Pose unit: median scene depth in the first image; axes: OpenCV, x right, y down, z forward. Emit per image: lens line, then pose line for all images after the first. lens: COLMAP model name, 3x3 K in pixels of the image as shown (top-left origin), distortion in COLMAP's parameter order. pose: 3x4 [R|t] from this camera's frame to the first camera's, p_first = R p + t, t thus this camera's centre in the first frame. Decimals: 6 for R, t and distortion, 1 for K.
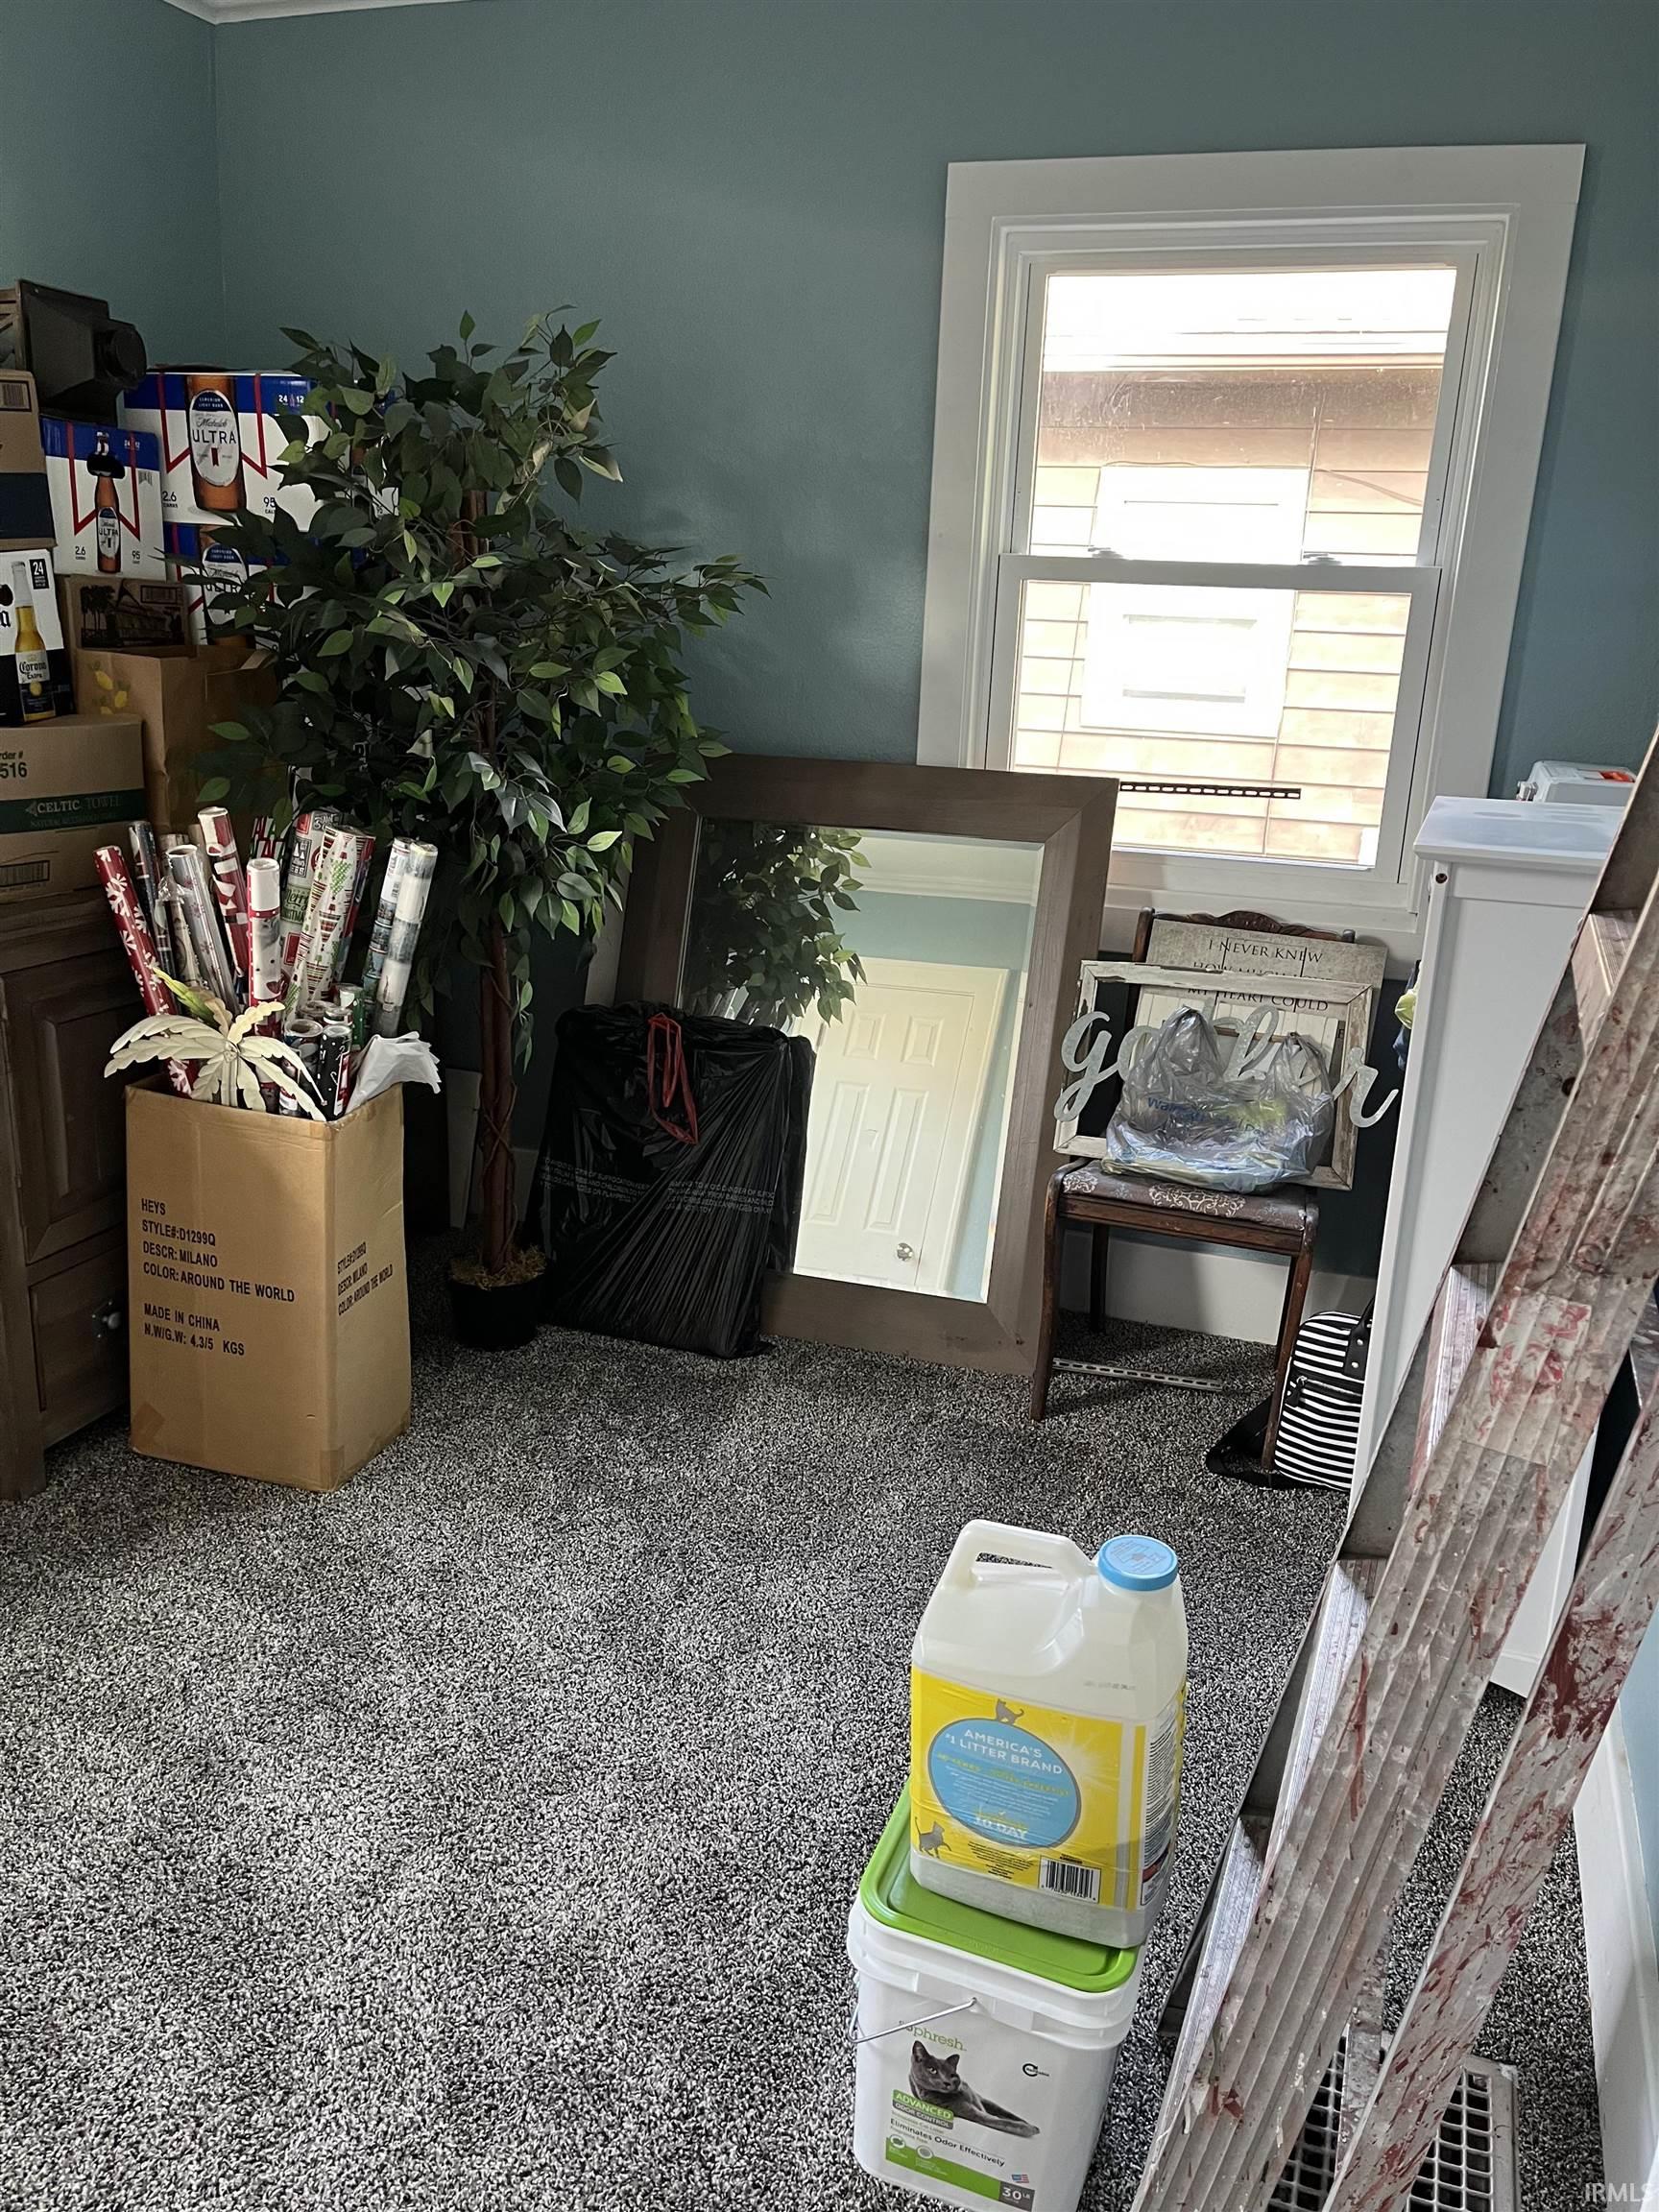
lens RADIAL K [[1669.3, 0, 833.6], [0, 1669.3, 1105.1], [0, 0, 1]] dist [0.066353, -0.097502]
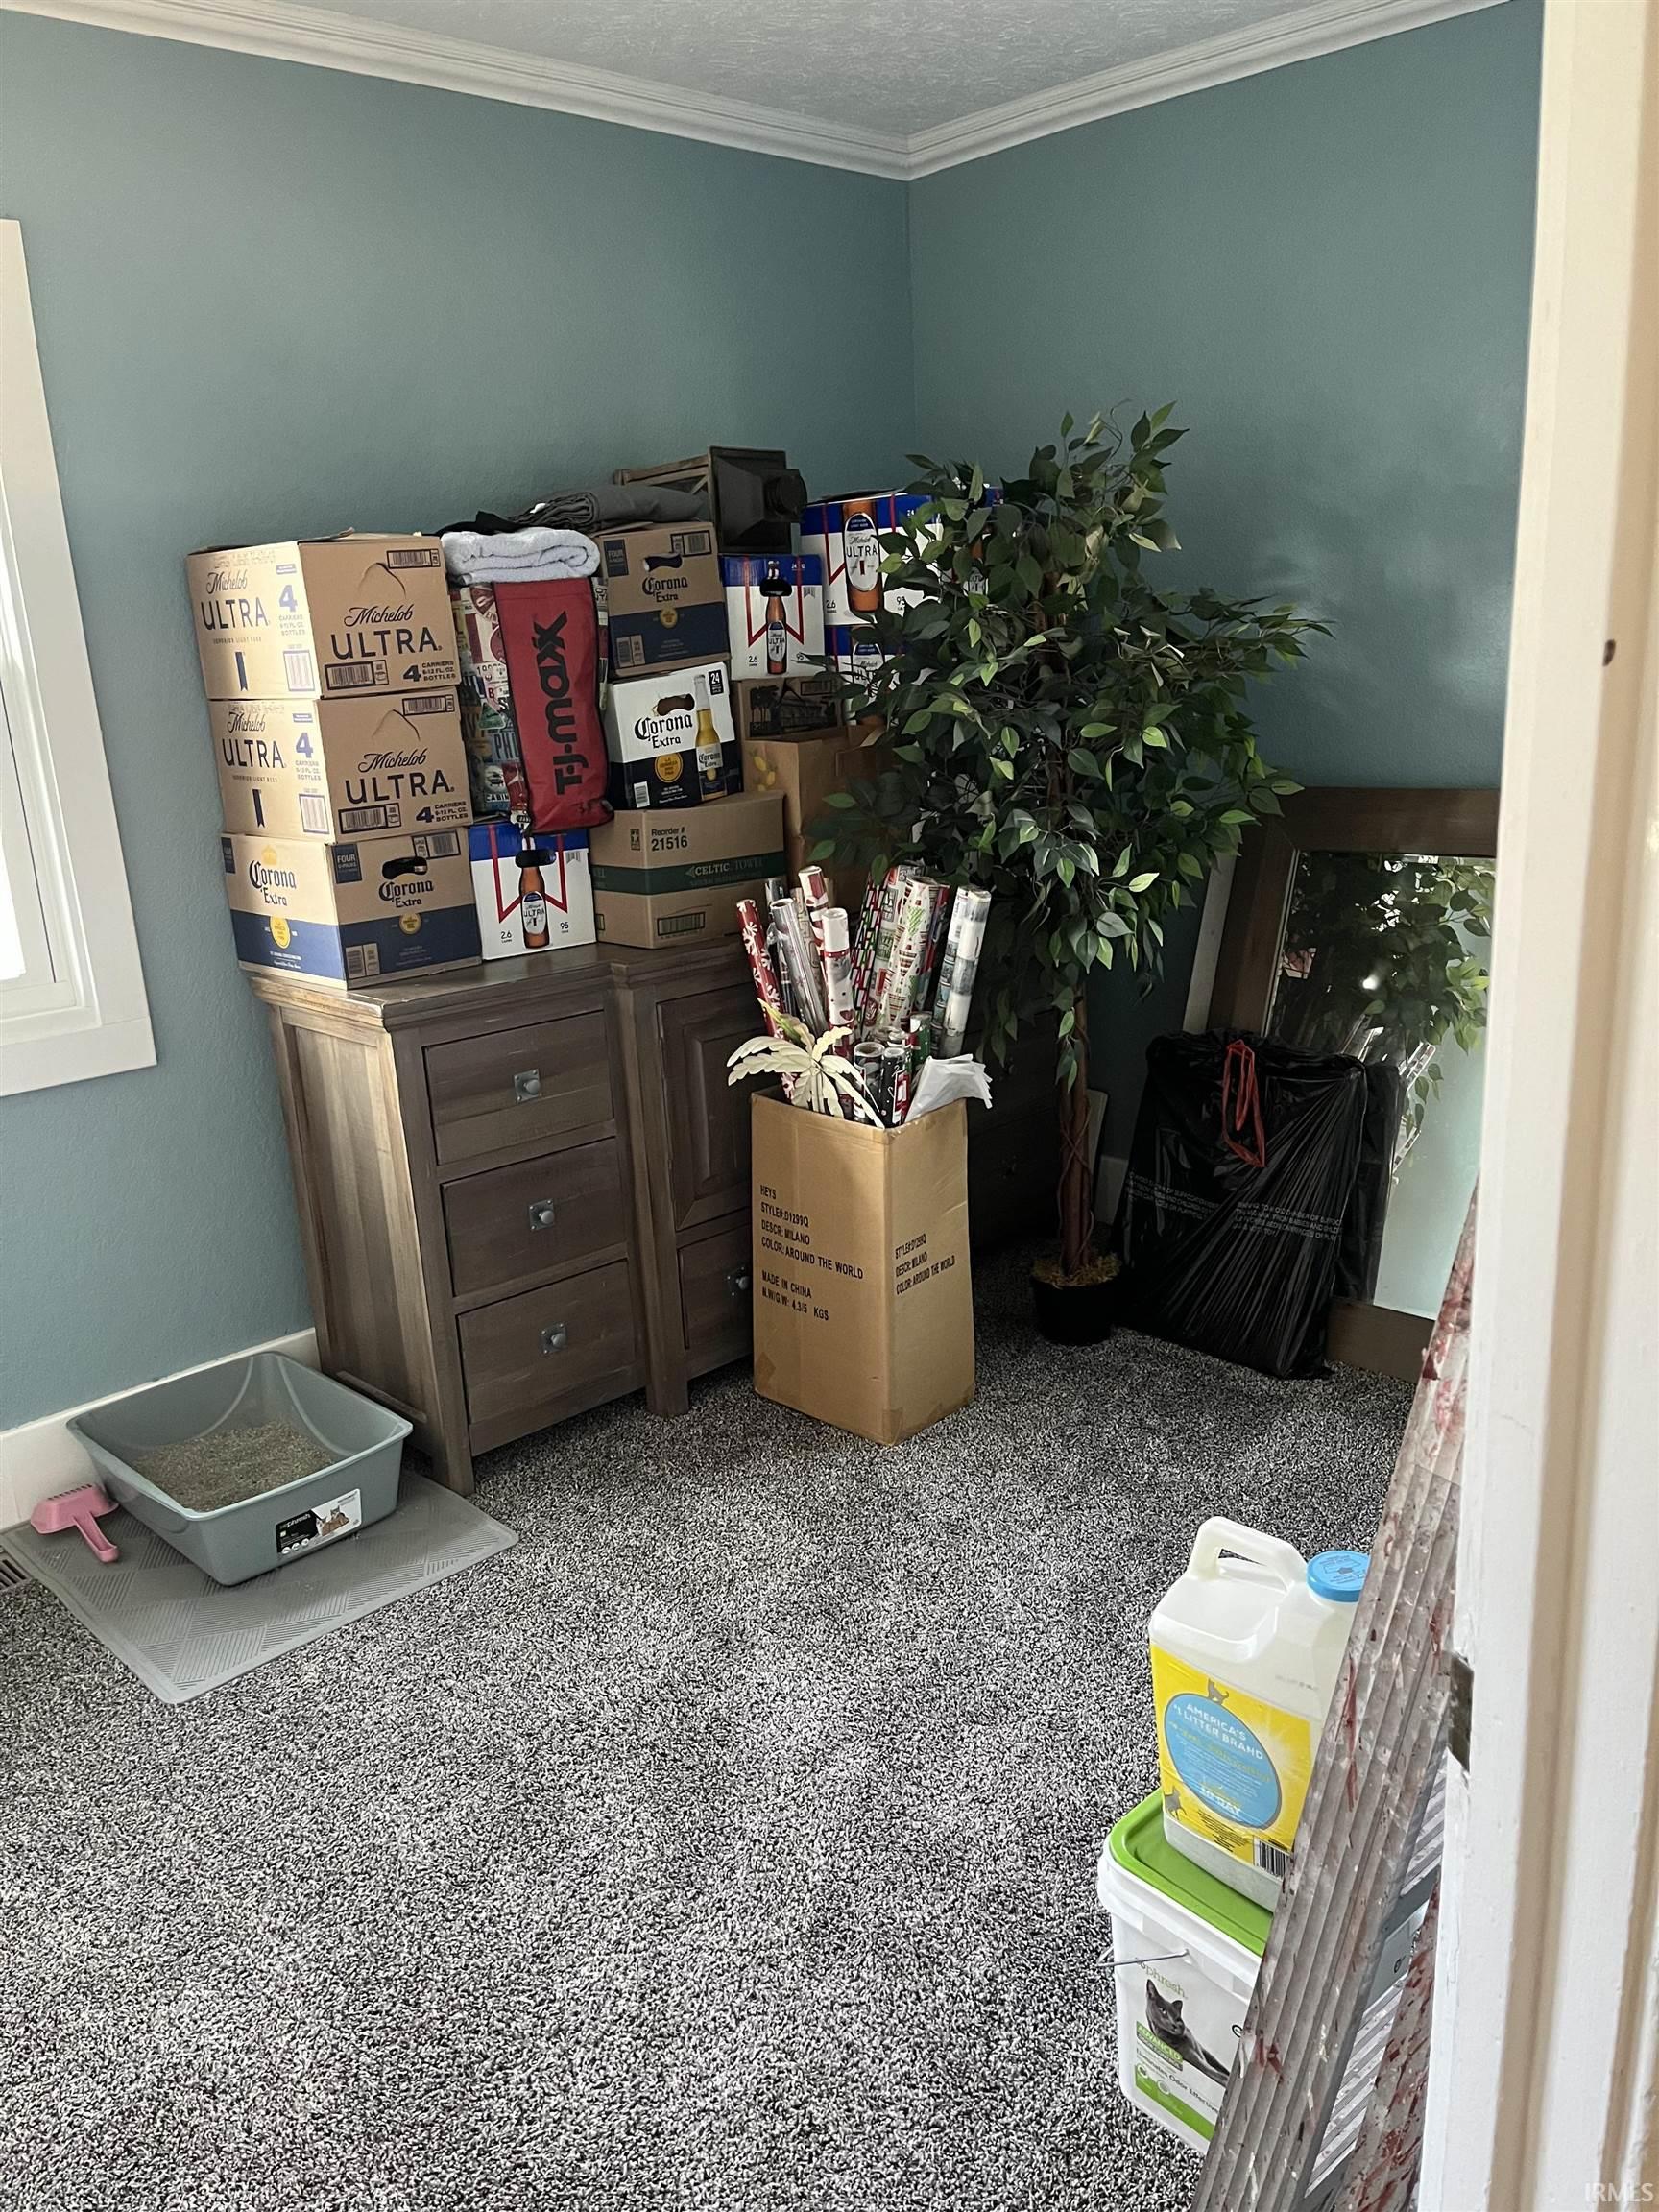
lens RADIAL K [[1669.3, 0, 842.4], [0, 1669.3, 1101.2], [0, 0, 1]] dist [0.066353, -0.097502]
pose [[0.881013, 0.036374, -0.471691, 0.230406], [-0.042424, 0.999097, -0.002193, -0.005872], [0.471186, 0.021943, 0.881761, -0.051037]]
